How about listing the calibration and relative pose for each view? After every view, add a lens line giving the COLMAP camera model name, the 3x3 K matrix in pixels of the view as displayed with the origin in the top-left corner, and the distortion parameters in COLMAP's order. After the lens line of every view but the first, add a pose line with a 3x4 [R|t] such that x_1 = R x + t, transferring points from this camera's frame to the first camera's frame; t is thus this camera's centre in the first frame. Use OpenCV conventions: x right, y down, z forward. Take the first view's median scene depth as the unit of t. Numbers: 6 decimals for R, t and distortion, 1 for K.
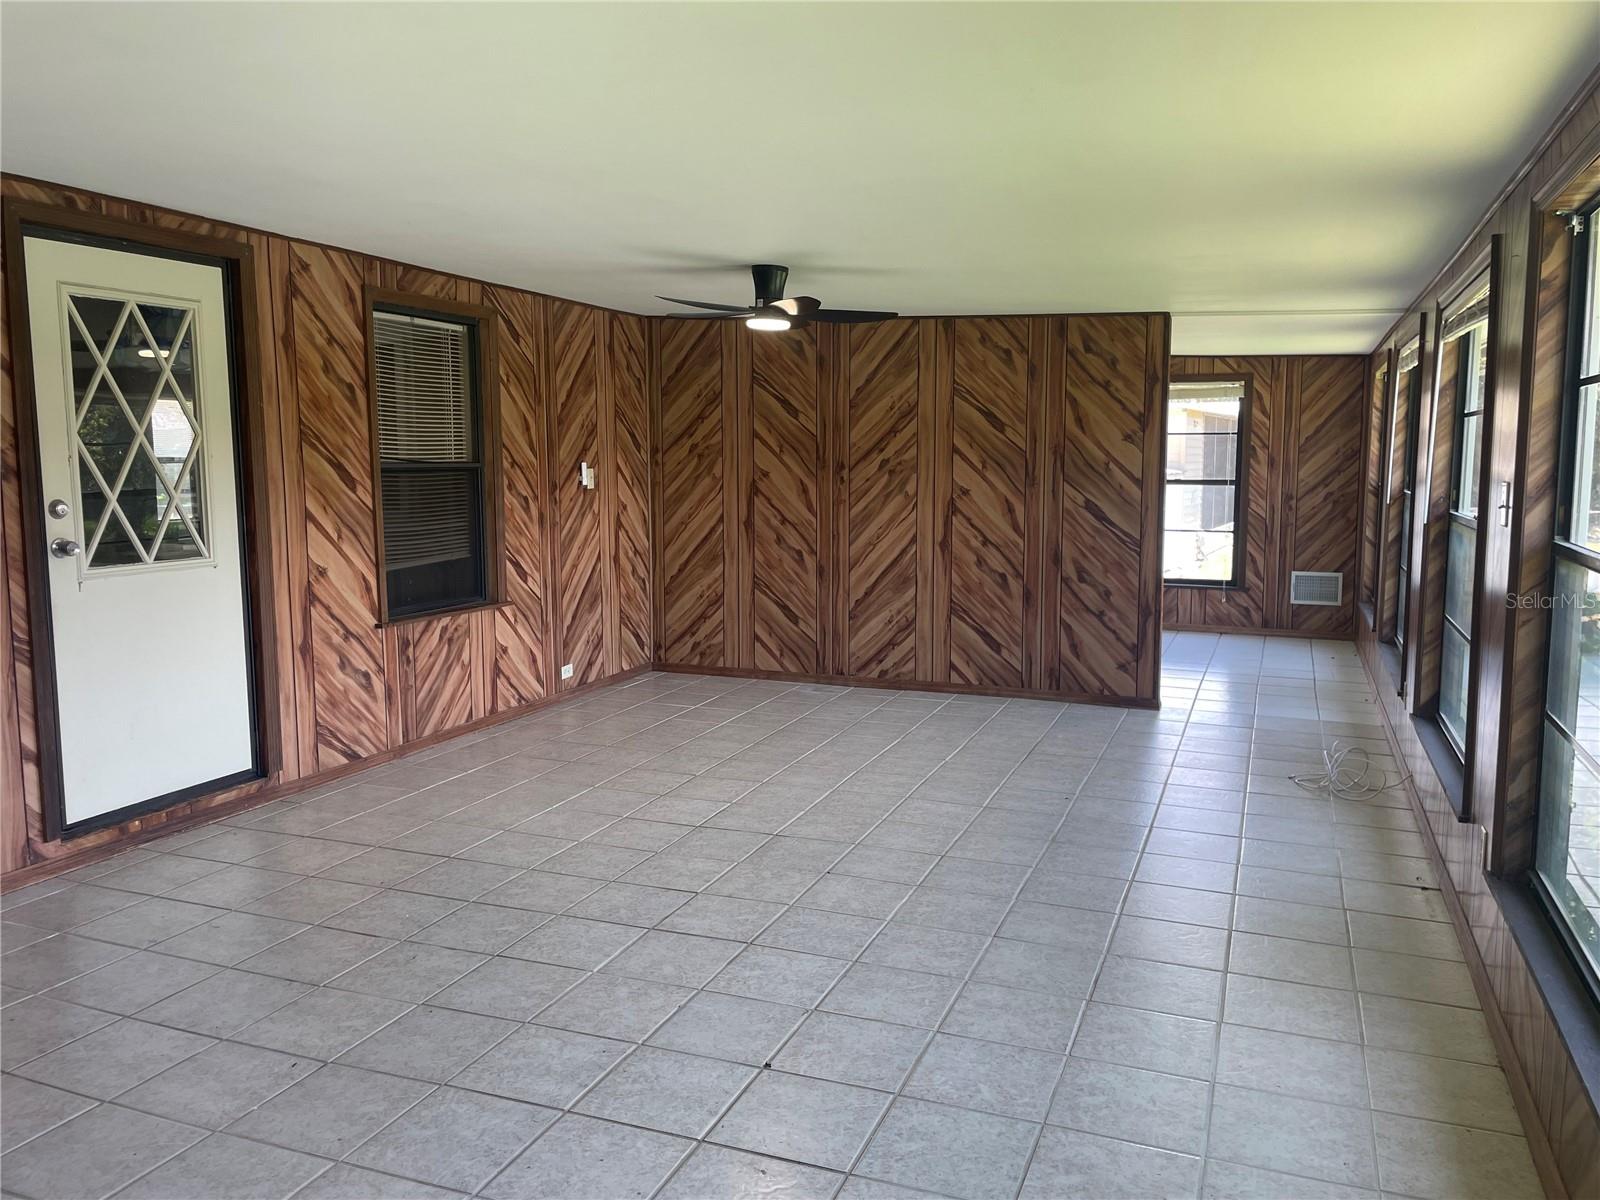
lens RADIAL K [[1213.0, 0, 800.9], [0, 1213.0, 596.5], [0, 0, 1]] dist [0.072571, -0.048046]
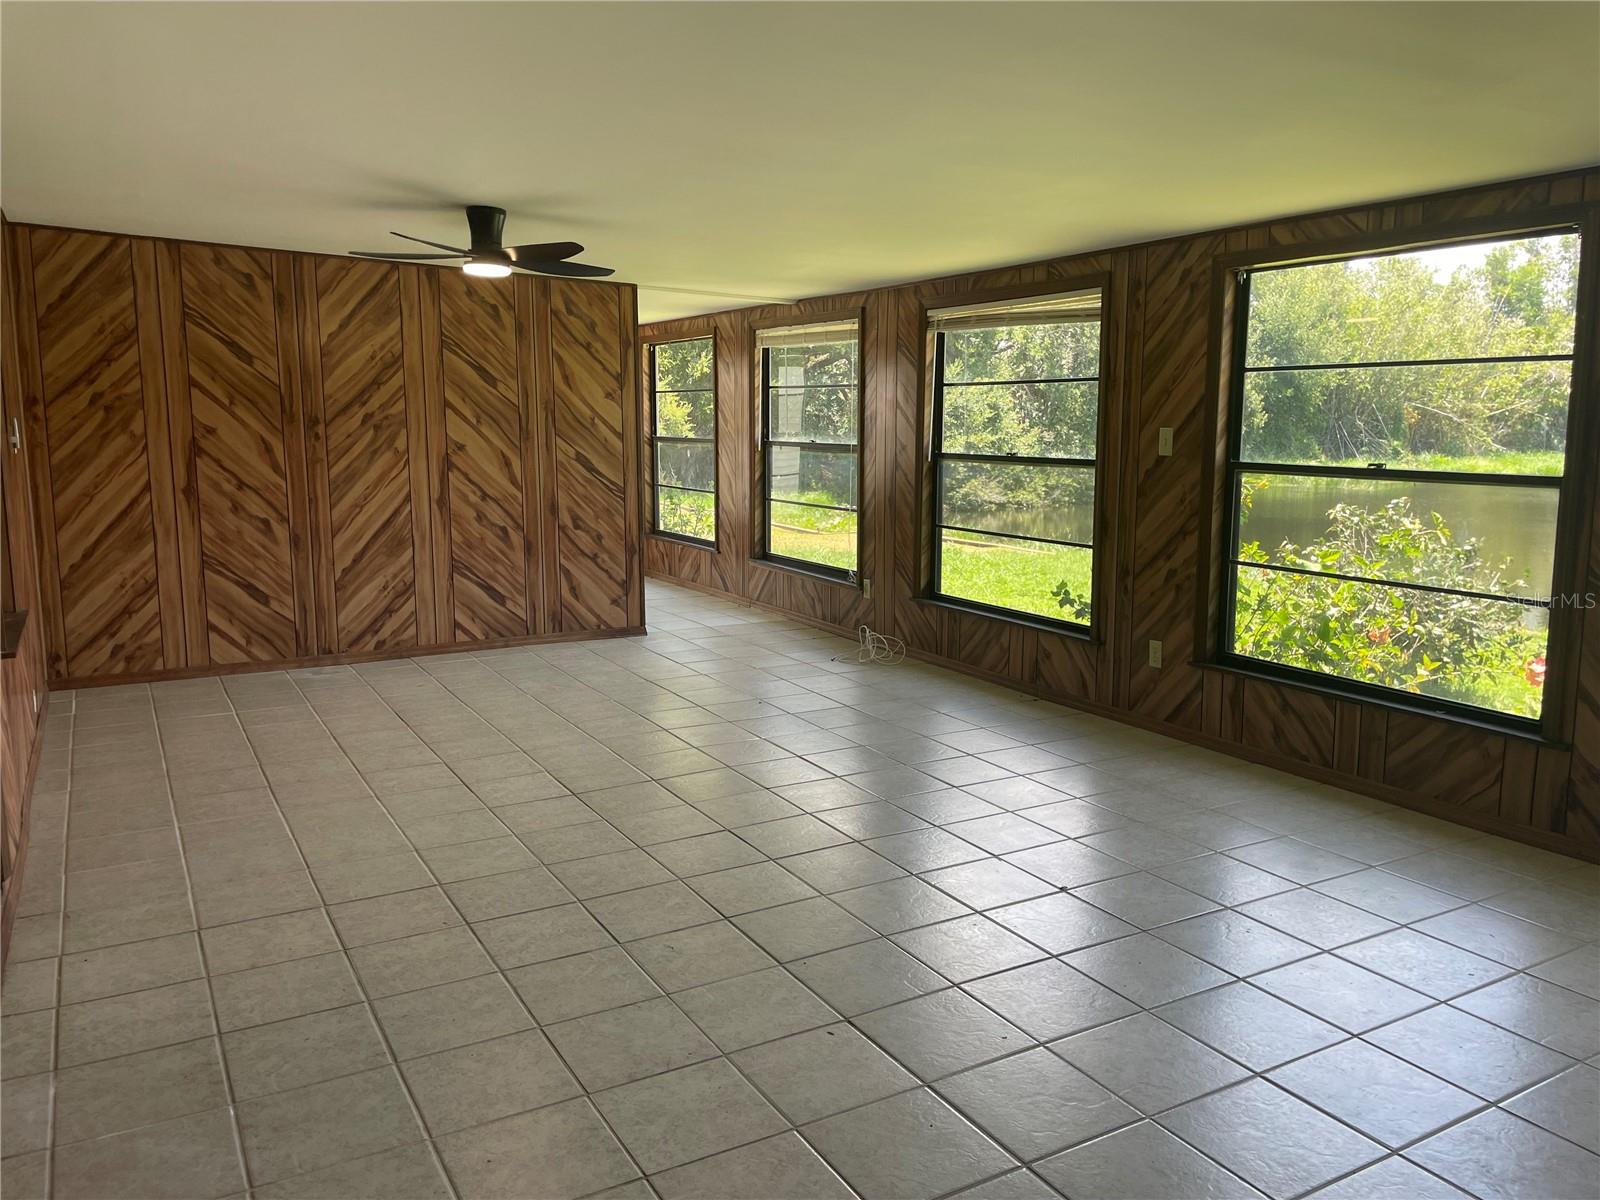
lens RADIAL K [[1213.0, 0, 795.7], [0, 1213.0, 592.6], [0, 0, 1]] dist [0.072571, -0.048046]
pose [[0.629138, -0.114651, 0.768792, -0.468937], [0.089350, 0.993173, 0.074994, -0.018672], [-0.772141, 0.021510, 0.635087, 0.162131]]
